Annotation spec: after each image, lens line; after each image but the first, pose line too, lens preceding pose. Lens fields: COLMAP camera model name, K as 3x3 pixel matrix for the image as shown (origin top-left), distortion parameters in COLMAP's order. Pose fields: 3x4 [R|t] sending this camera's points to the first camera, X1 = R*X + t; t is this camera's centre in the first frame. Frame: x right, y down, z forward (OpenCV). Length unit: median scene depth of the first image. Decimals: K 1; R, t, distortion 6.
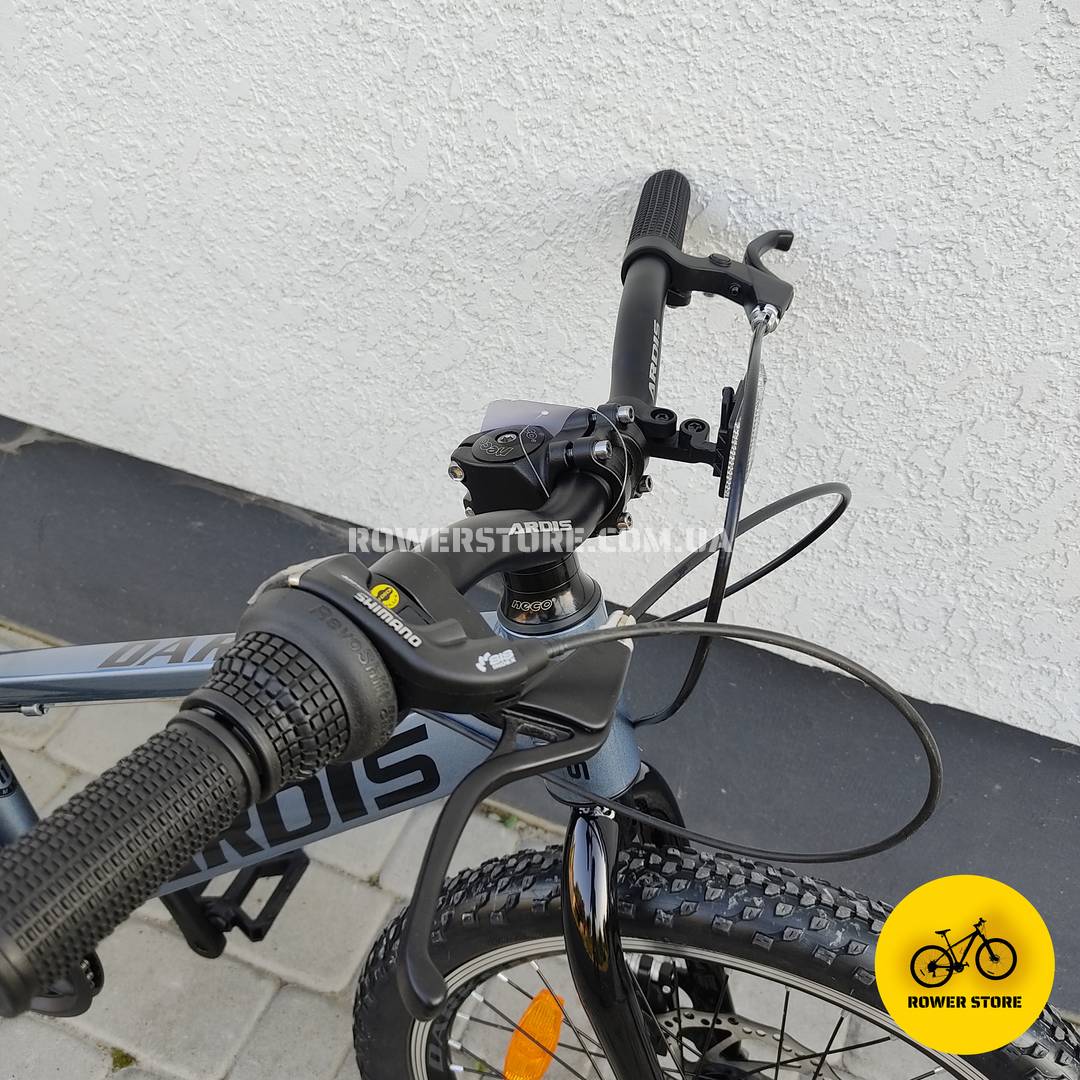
lens RADIAL K [[1115.8, 0, 516.7], [0, 1115.8, 548.5], [0, 0, 1]] dist [0.040861, 0.000000]
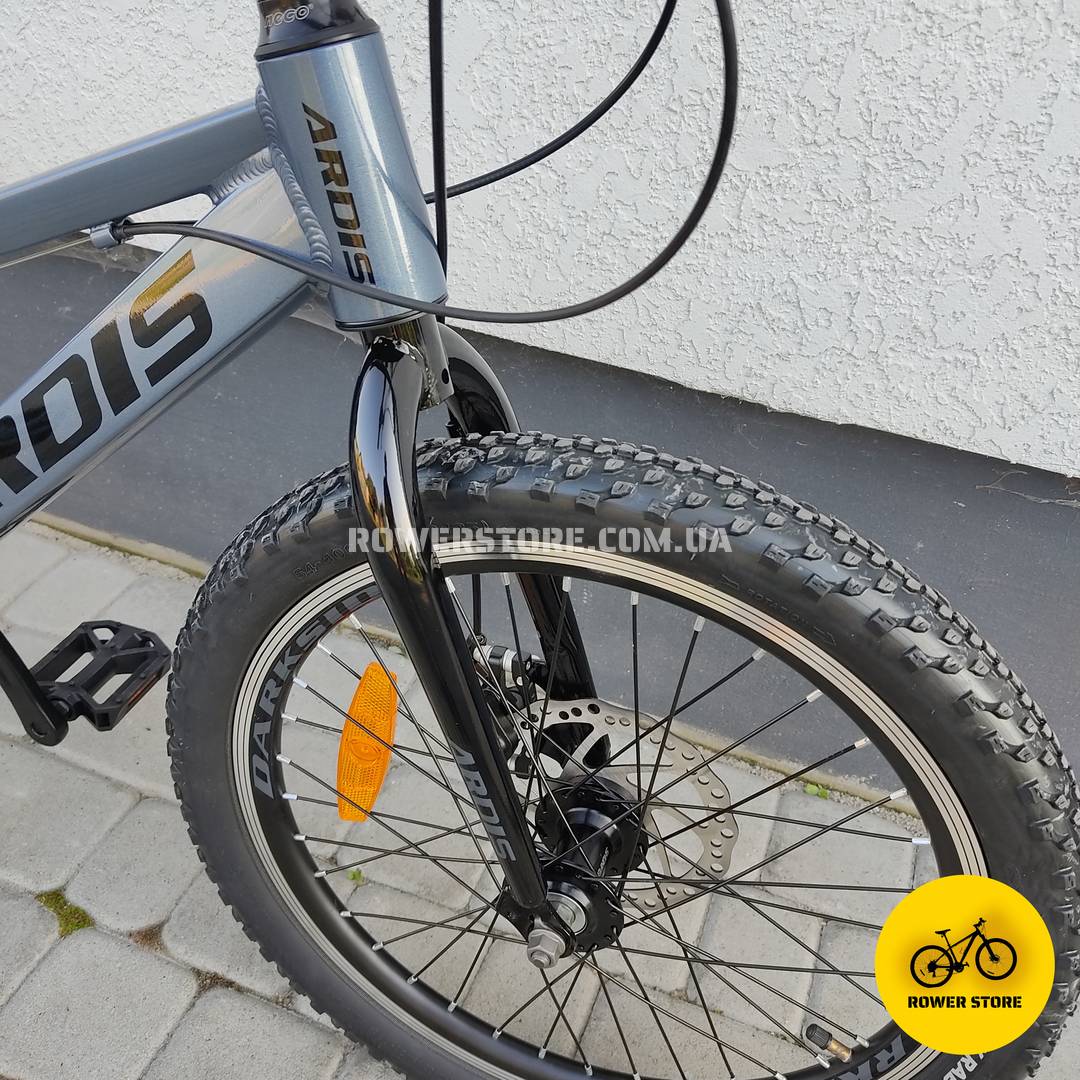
lens RADIAL K [[1115.8, 0, 521.6], [0, 1115.8, 544.0], [0, 0, 1]] dist [0.040861, 0.000000]
pose [[0.999957, 0.005364, 0.007595, 0.118110], [-0.004971, 0.998690, -0.050926, 0.308756], [-0.007858, 0.050886, 0.998674, 0.121162]]
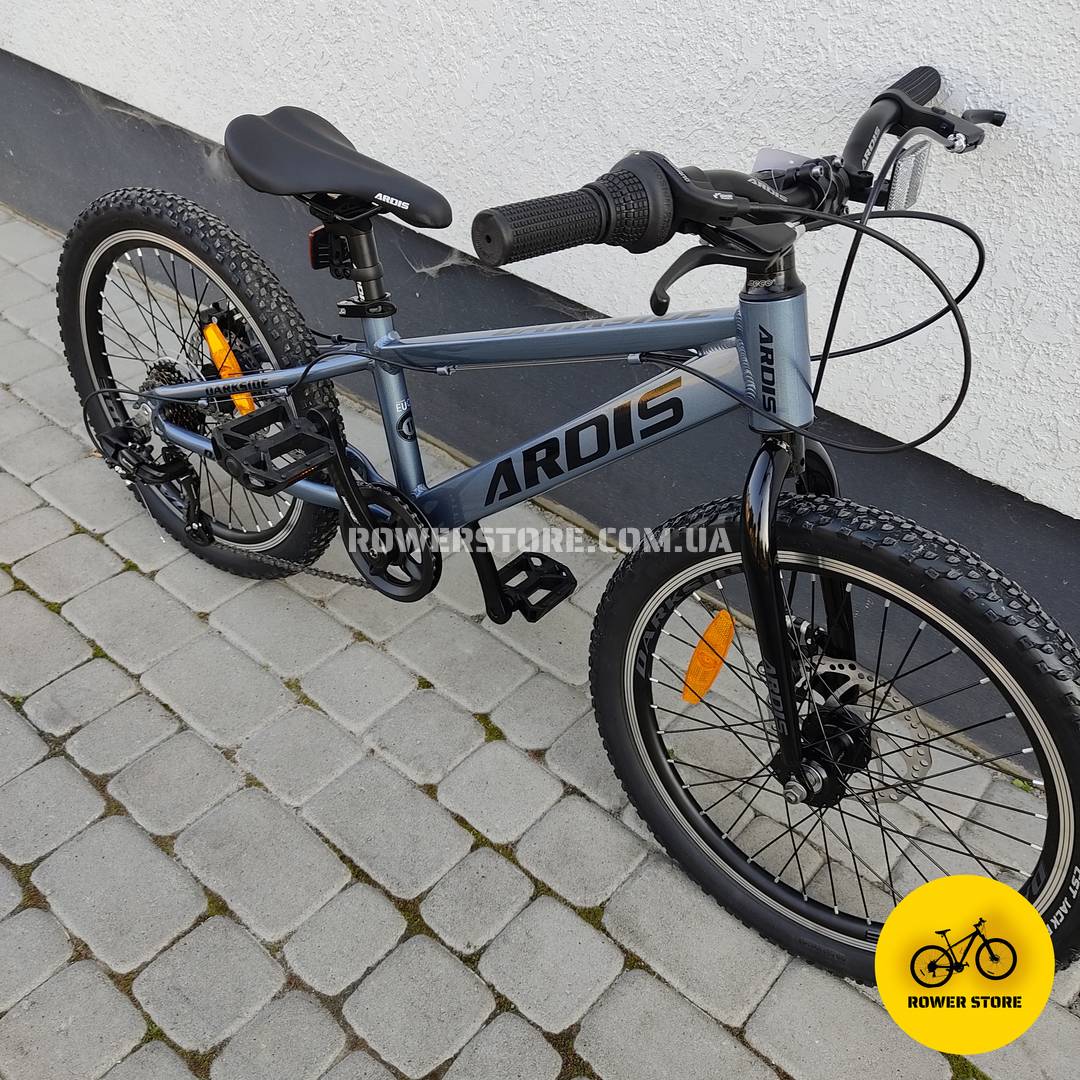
lens RADIAL K [[1115.8, 0, 512.2], [0, 1115.8, 545.0], [0, 0, 1]] dist [0.040861, 0.000000]
pose [[0.944537, 0.197780, -0.262168, 0.116233], [-0.204562, 0.978852, 0.001453, 0.325769], [0.256911, 0.052257, 0.965021, -0.443056]]
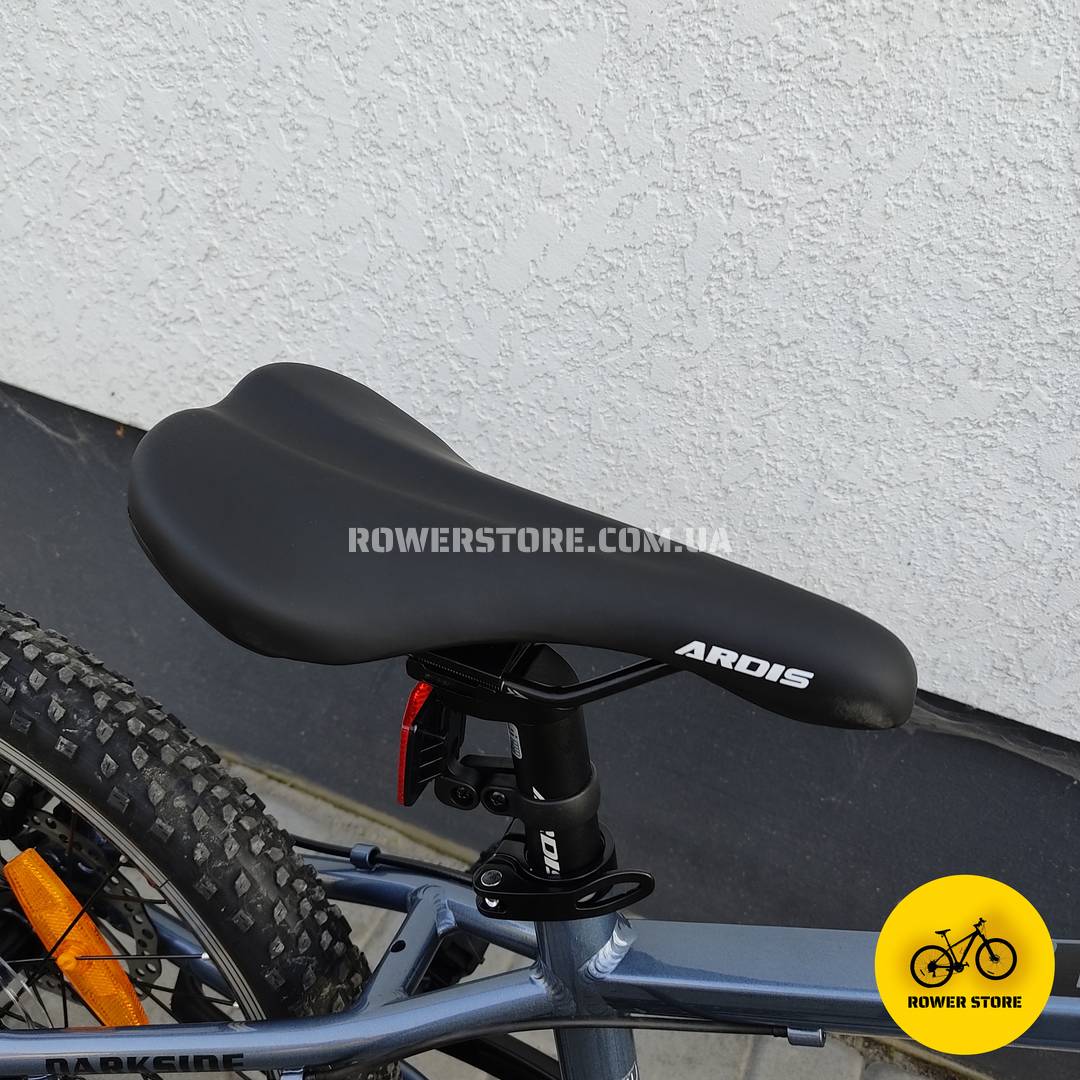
lens RADIAL K [[1115.8, 0, 542.9], [0, 1115.8, 551.6], [0, 0, 1]] dist [0.040861, 0.000000]
pose [[0.998569, 0.050396, 0.017870, -0.528916], [-0.048260, 0.993340, -0.104629, -0.033510], [-0.023024, 0.103617, 0.994351, 0.346592]]
